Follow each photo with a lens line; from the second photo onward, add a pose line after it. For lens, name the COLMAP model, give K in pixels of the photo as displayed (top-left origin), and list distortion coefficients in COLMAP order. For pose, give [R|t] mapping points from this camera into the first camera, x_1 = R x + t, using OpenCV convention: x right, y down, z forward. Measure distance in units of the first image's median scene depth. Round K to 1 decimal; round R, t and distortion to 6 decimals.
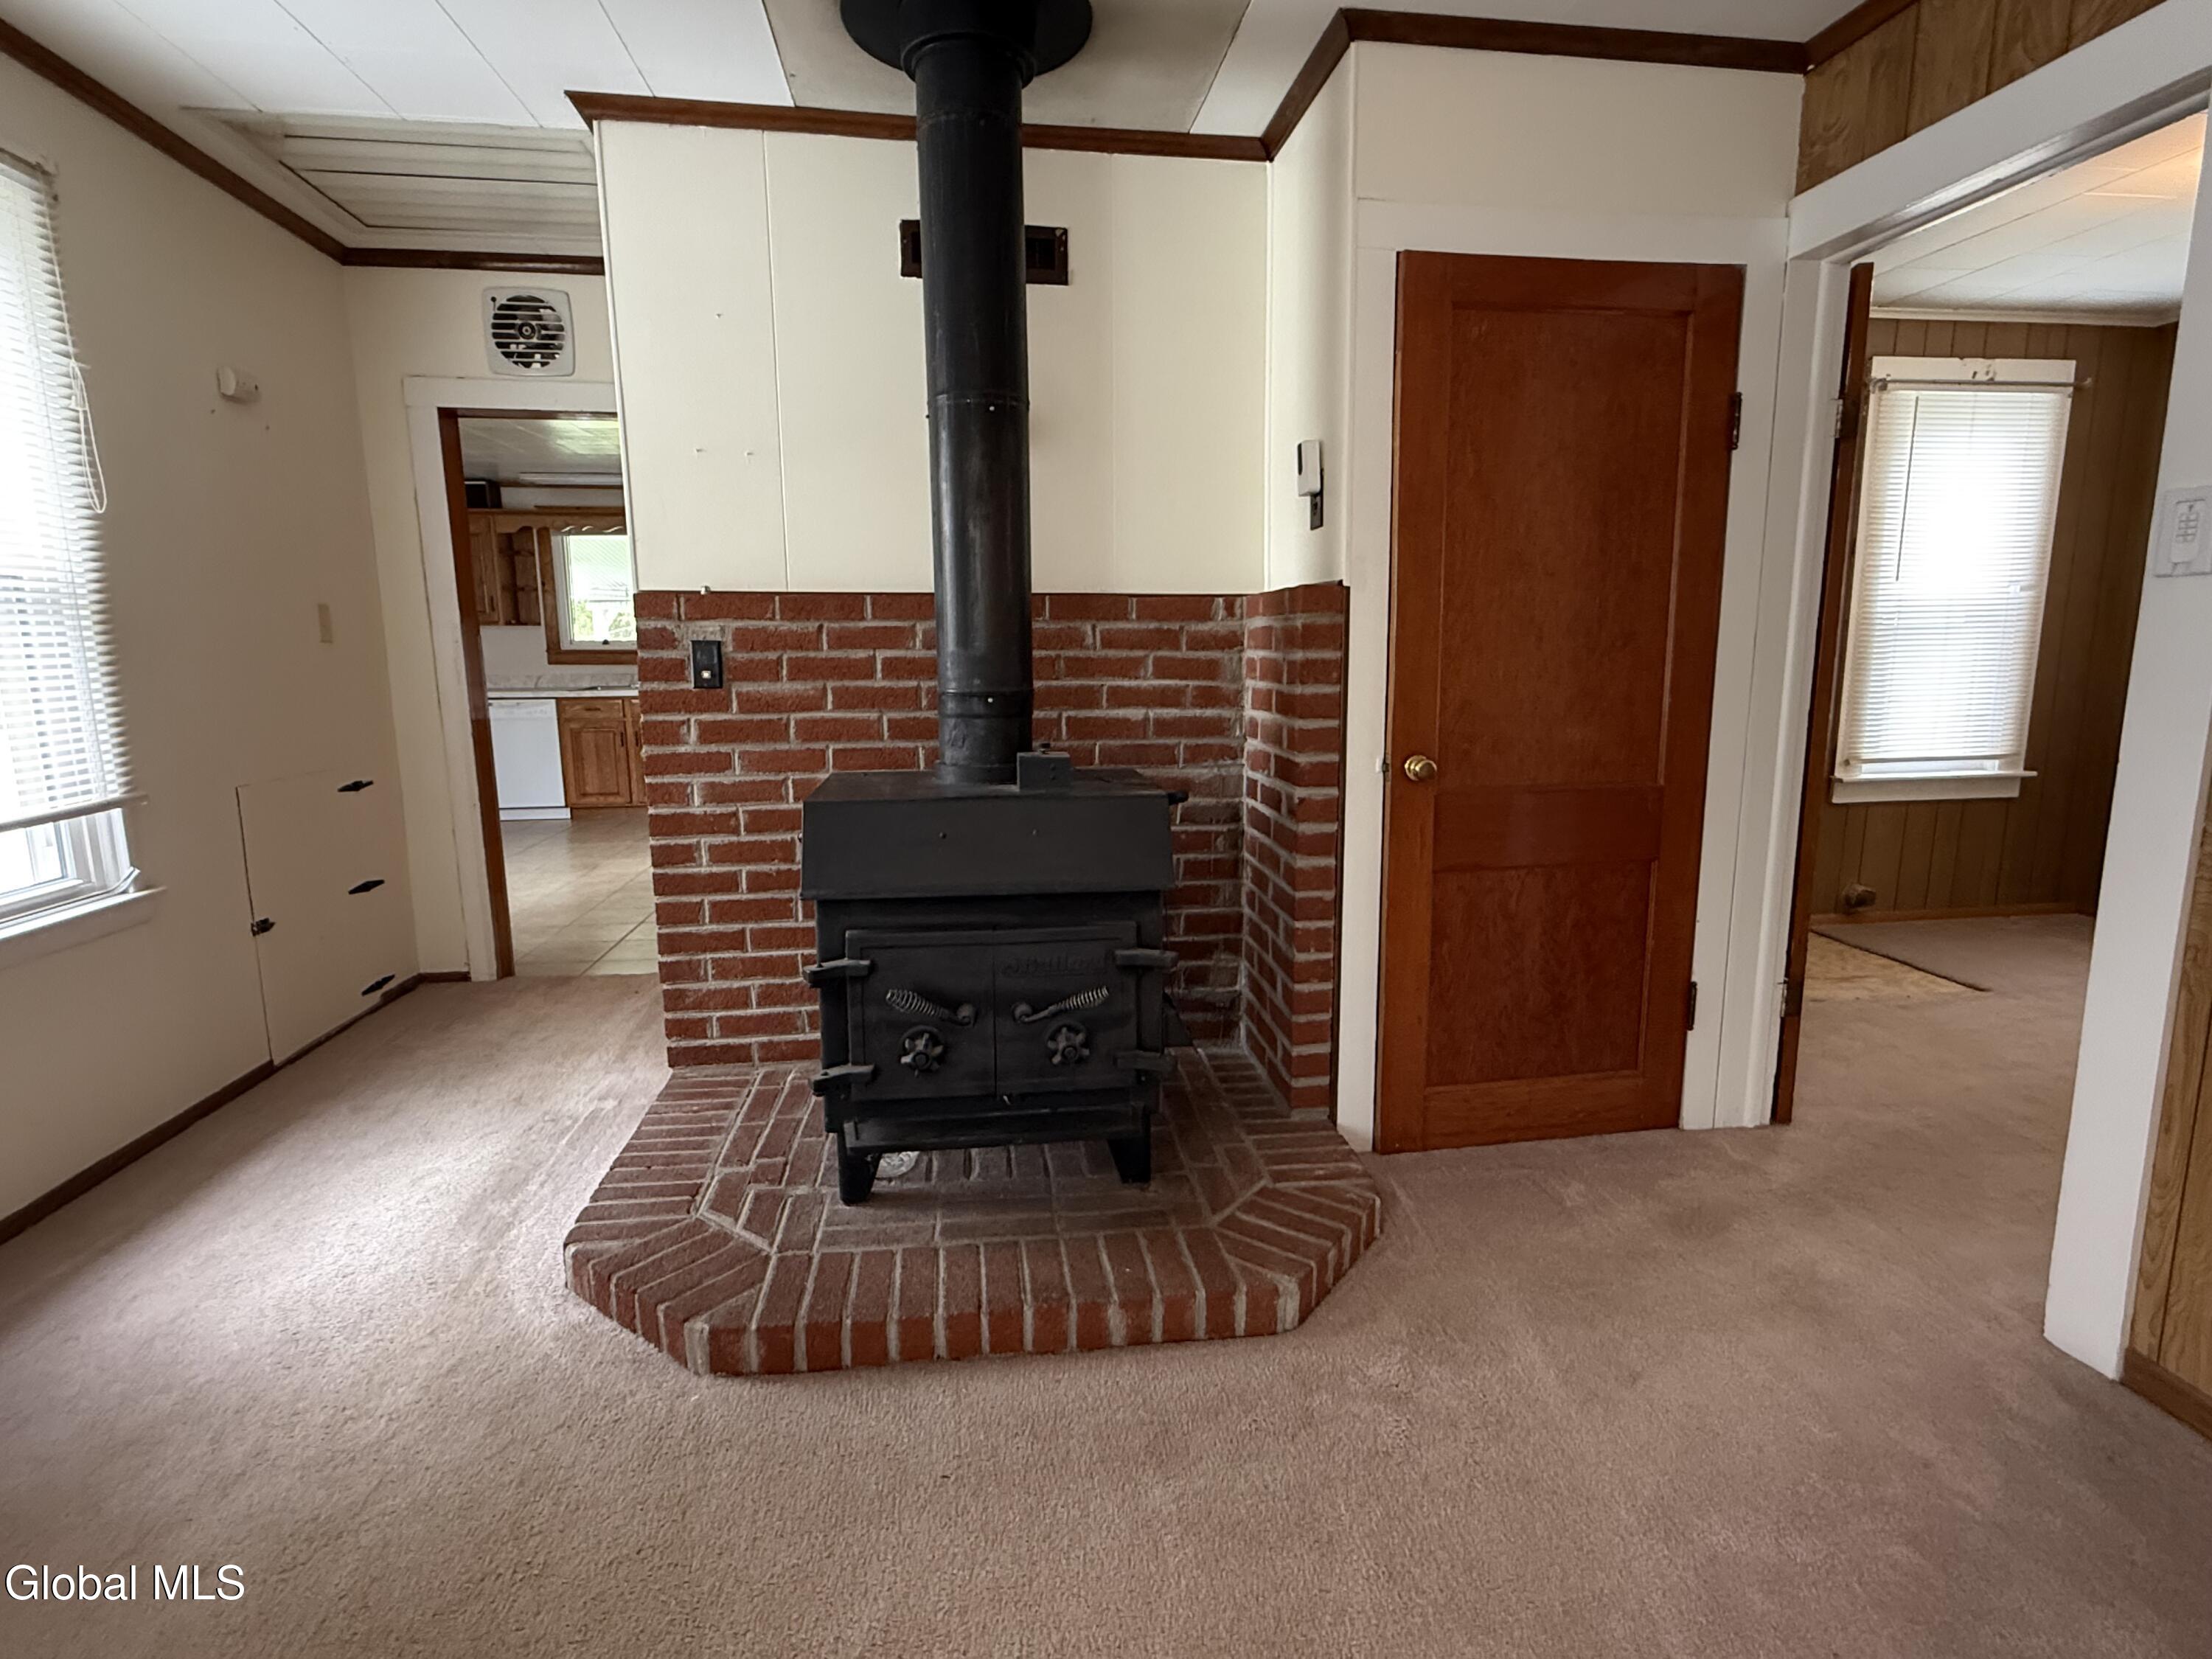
lens RADIAL K [[1102.5, 0, 1104.4], [0, 1102.5, 826.4], [0, 0, 1]] dist [0.001007, -0.001302]
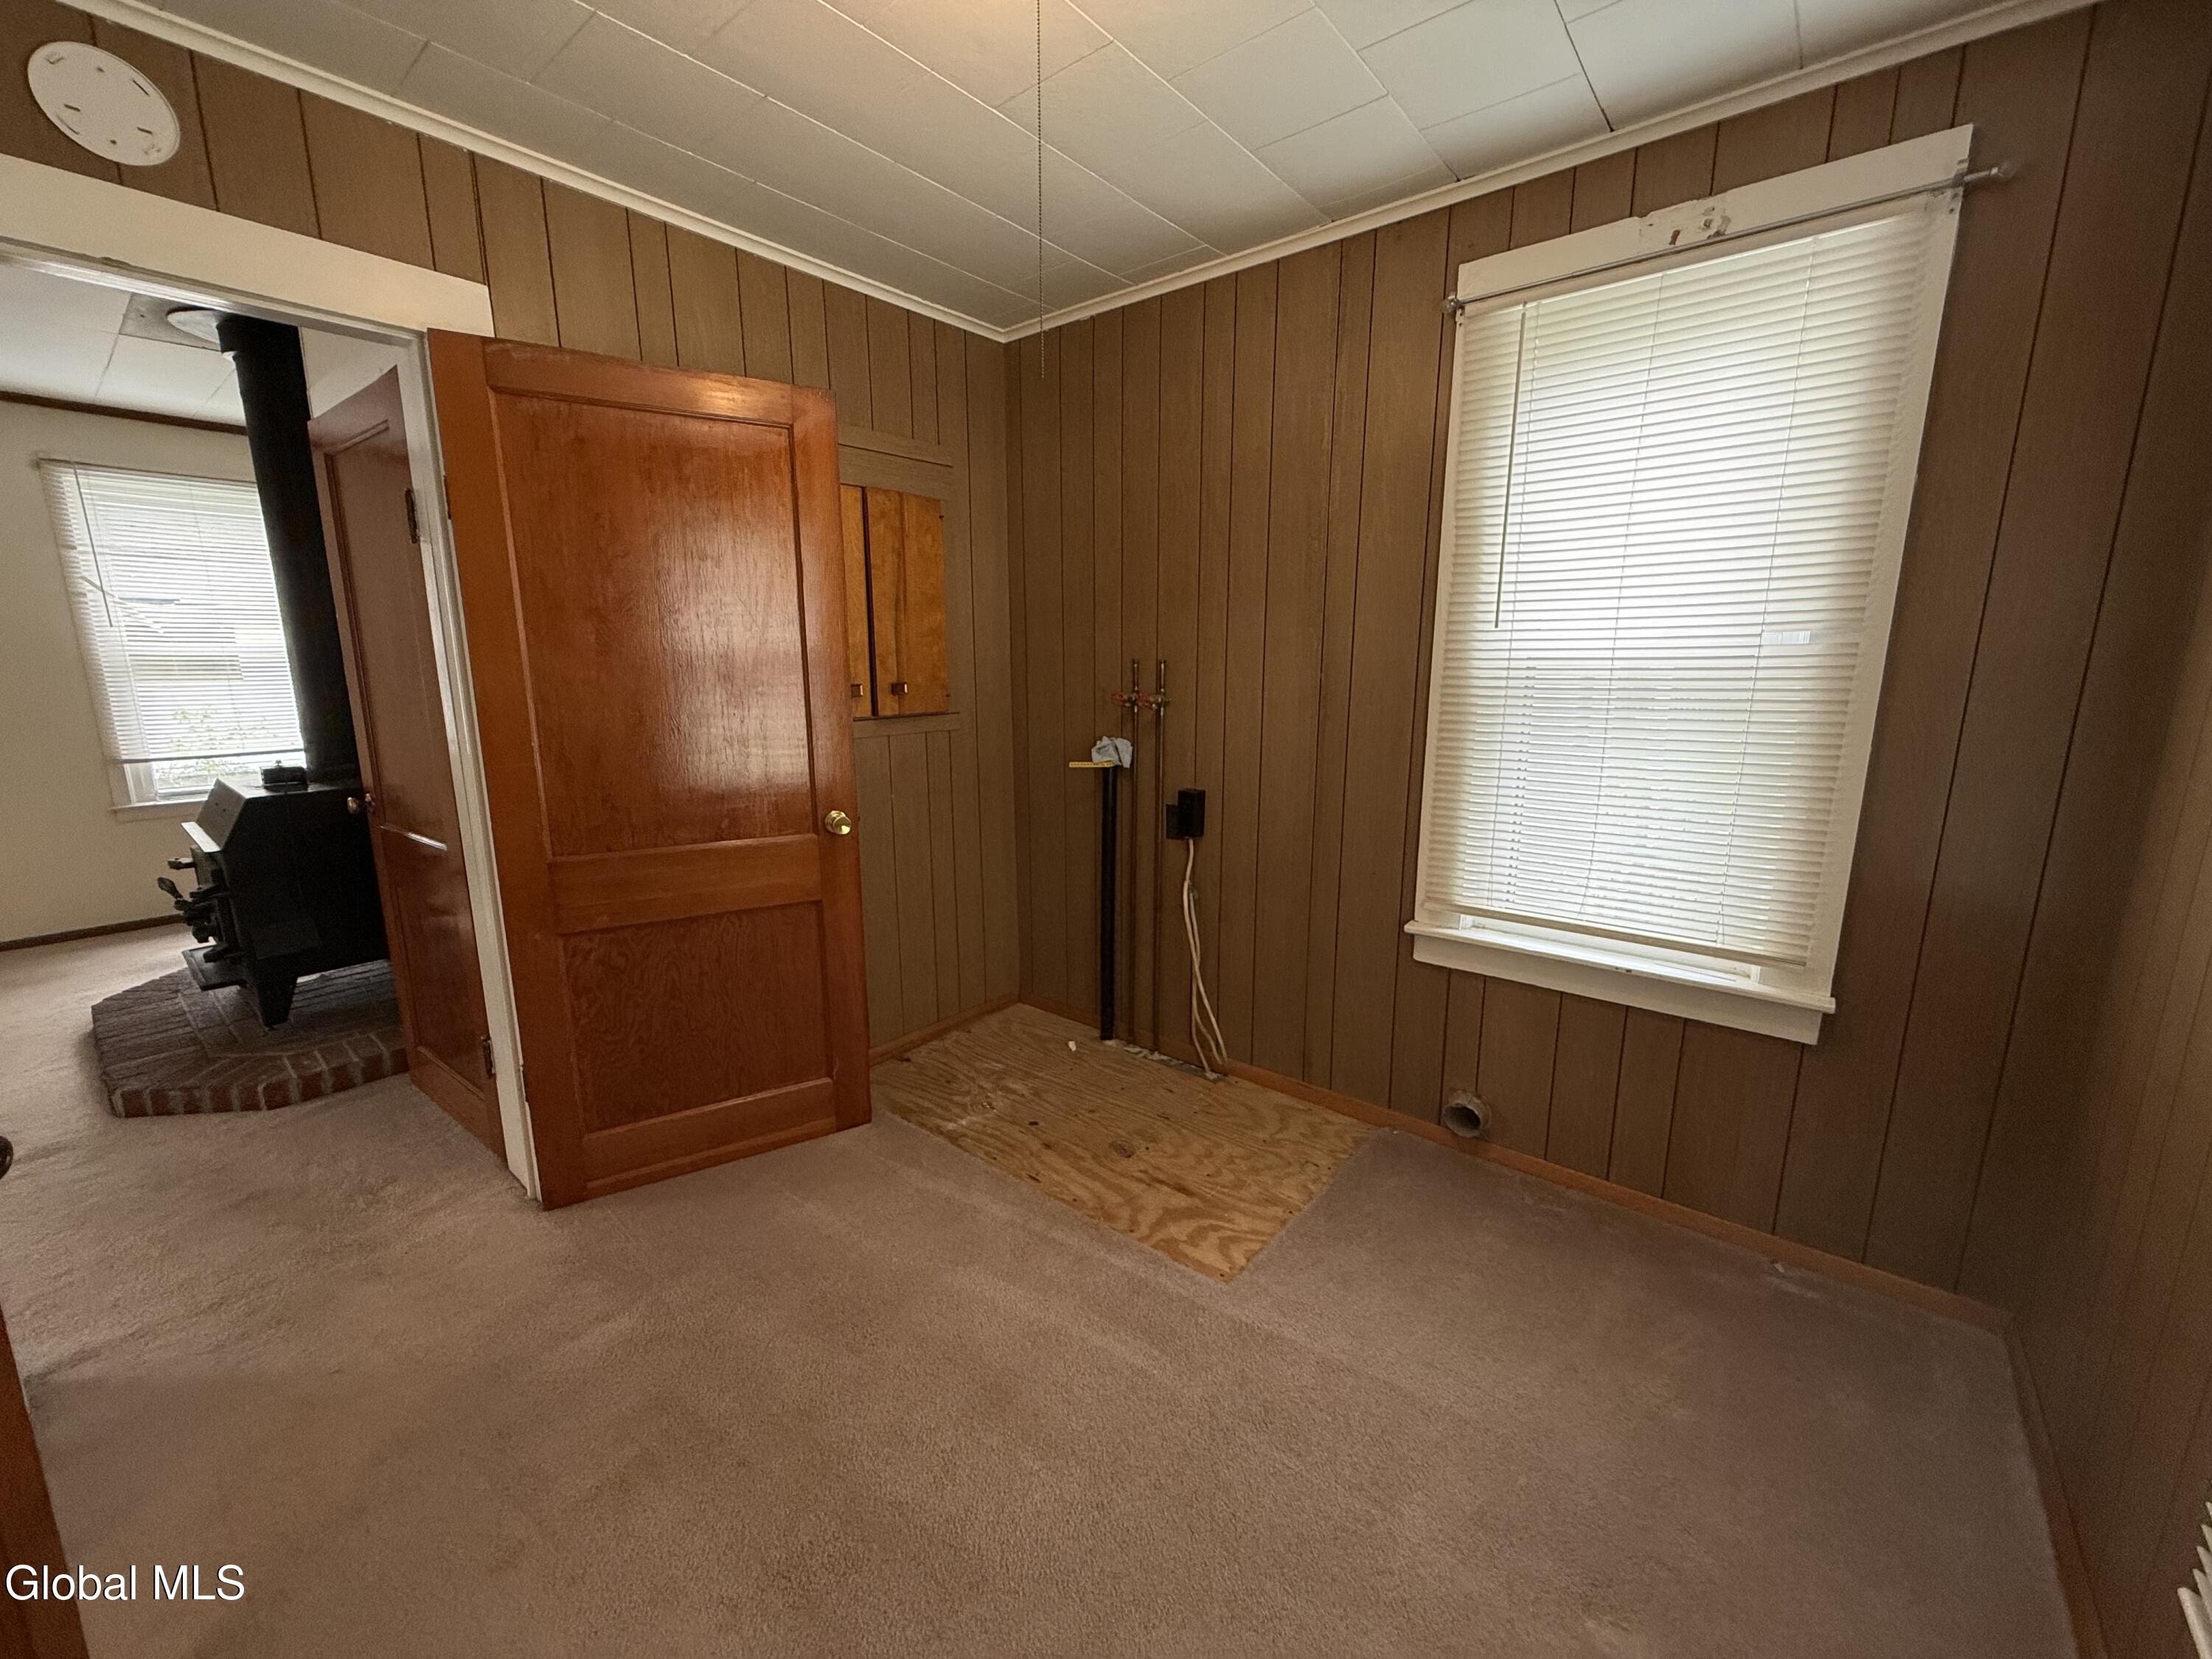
lens RADIAL K [[882.5, 0, 1099.1], [0, 882.5, 824.3], [0, 0, 1]] dist [0.001299, -0.000579]
pose [[0.680370, 0.146534, -0.718070, 1.484959], [-0.123645, 0.988713, 0.084611, -0.204508], [0.722364, 0.031219, 0.690808, 0.802944]]
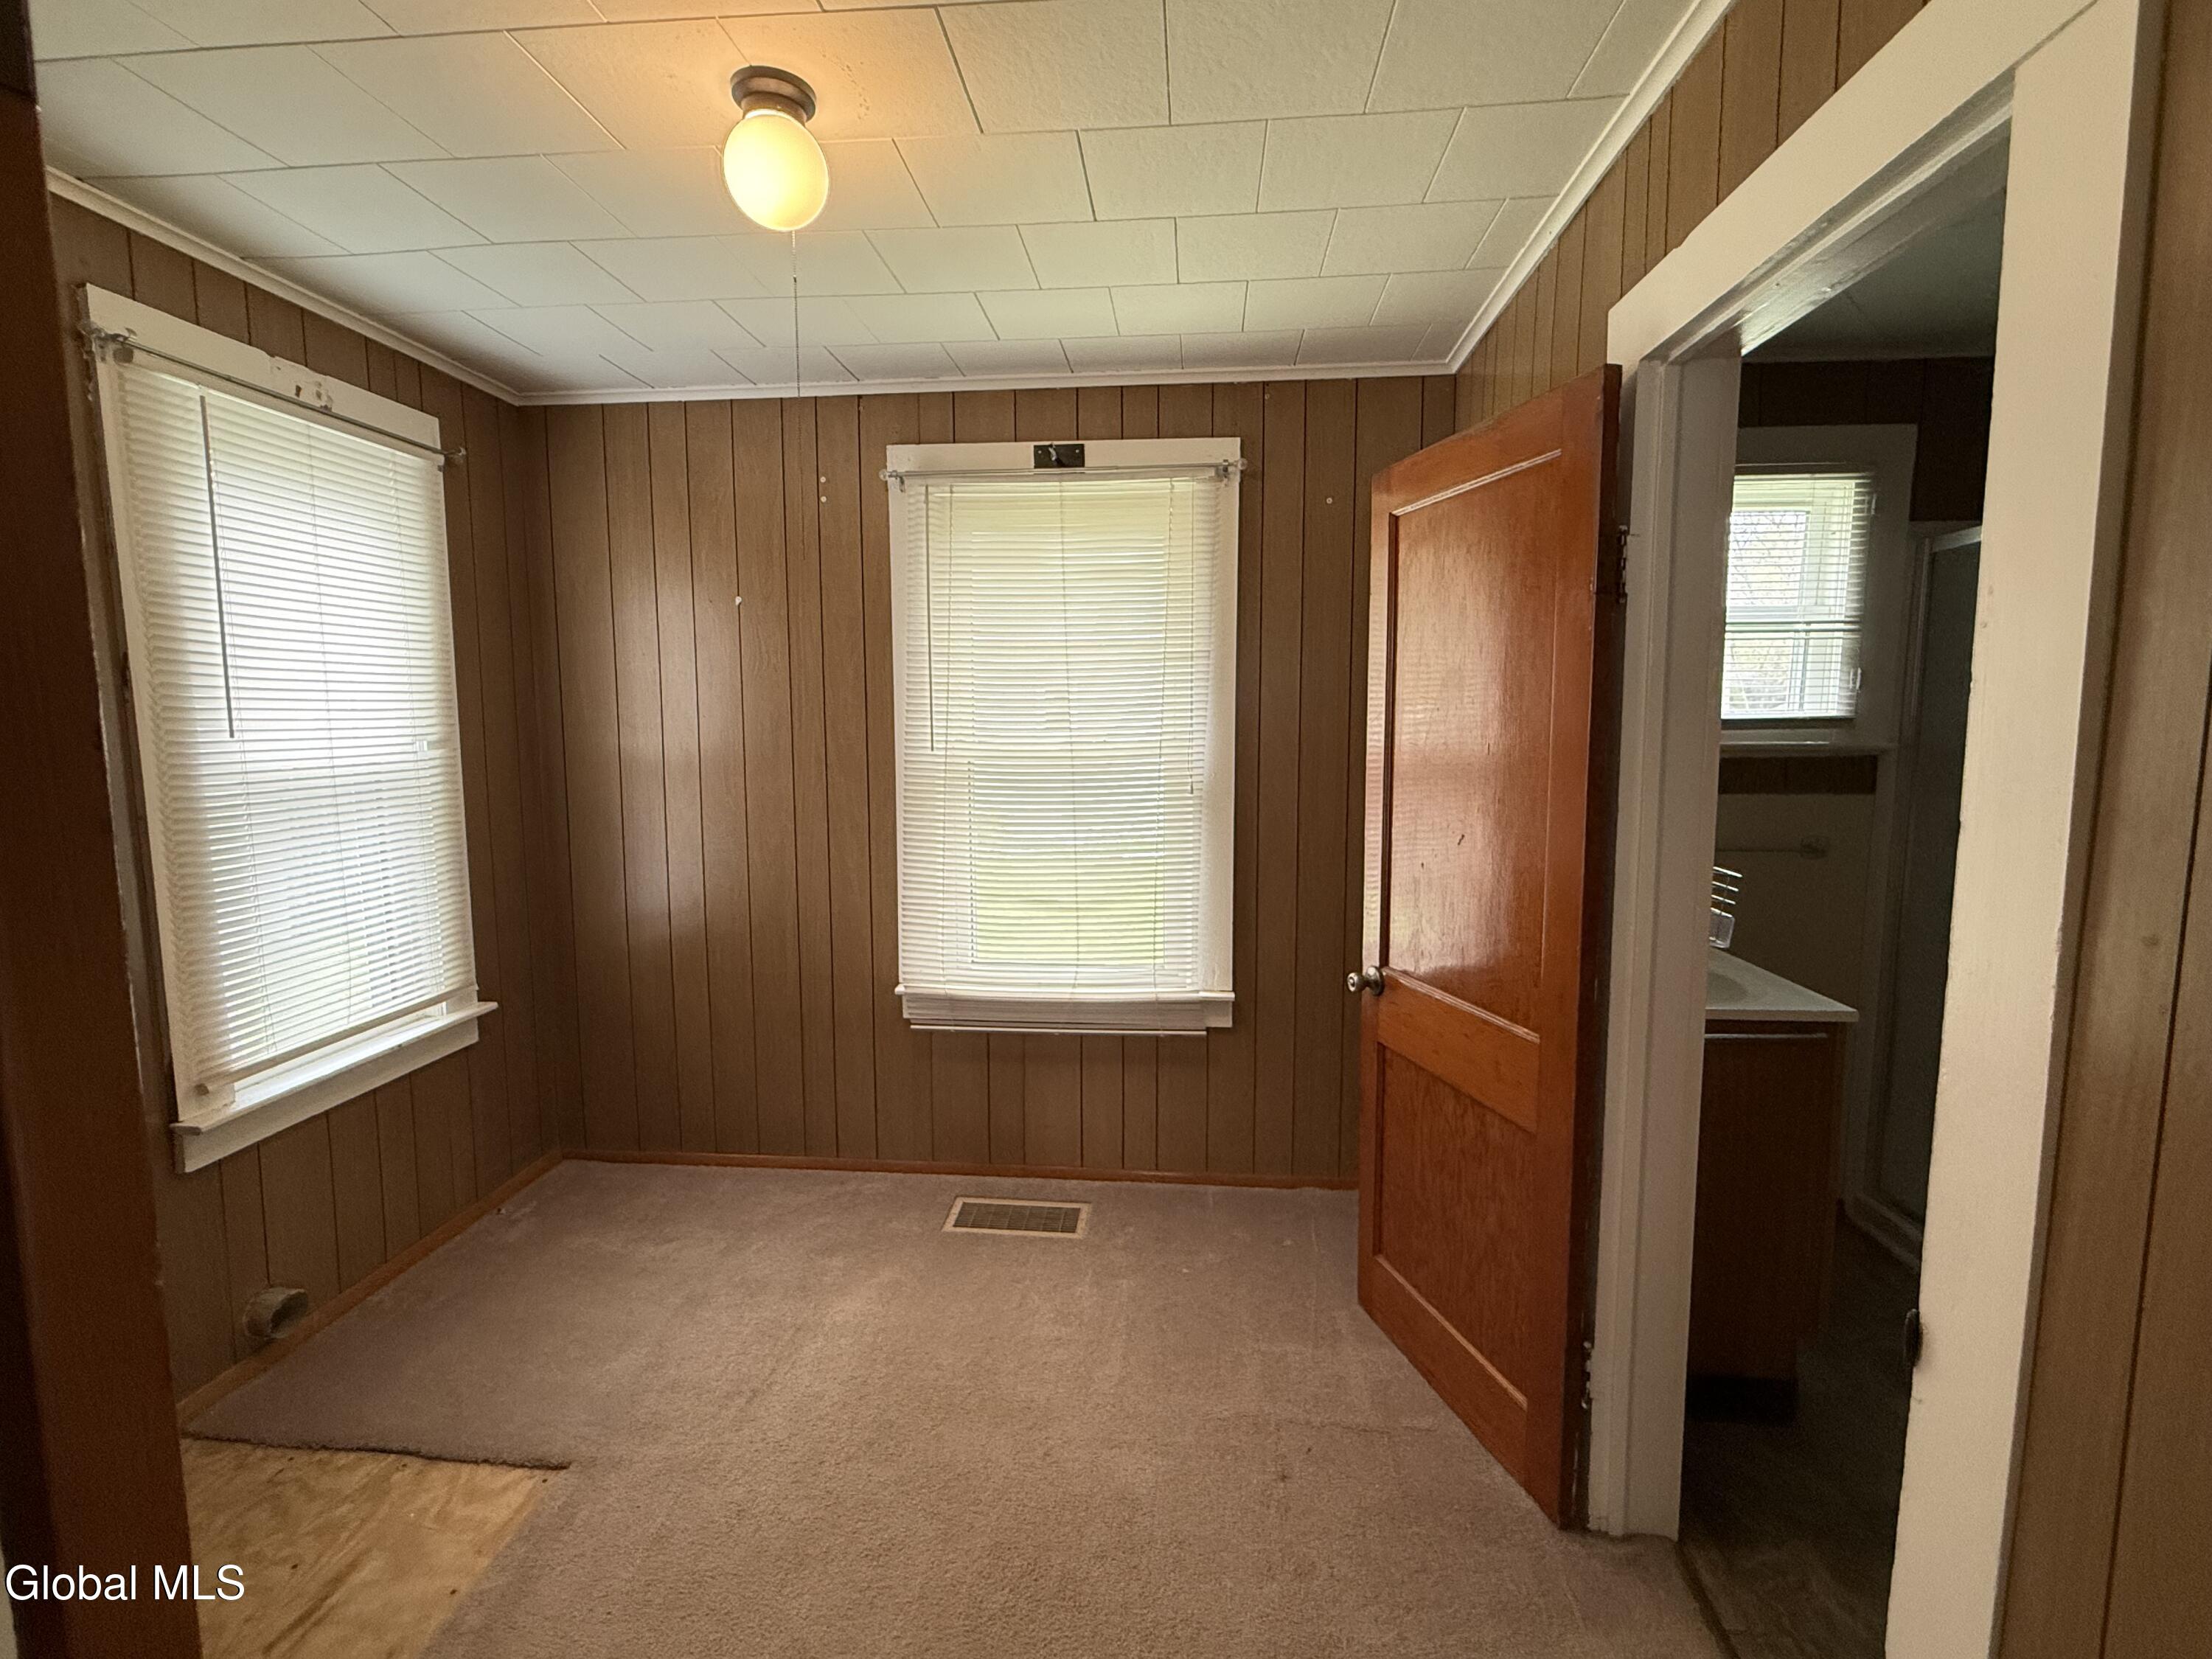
lens RADIAL K [[1016.9, 0, 1106.4], [0, 1016.9, 825.9], [0, 0, 1]] dist [0.002163, -0.001006]
pose [[0.216310, -0.094773, 0.971714, 0.521883], [0.160358, 0.985210, 0.060392, -0.226820], [-0.963066, 0.142758, 0.228308, 0.774092]]
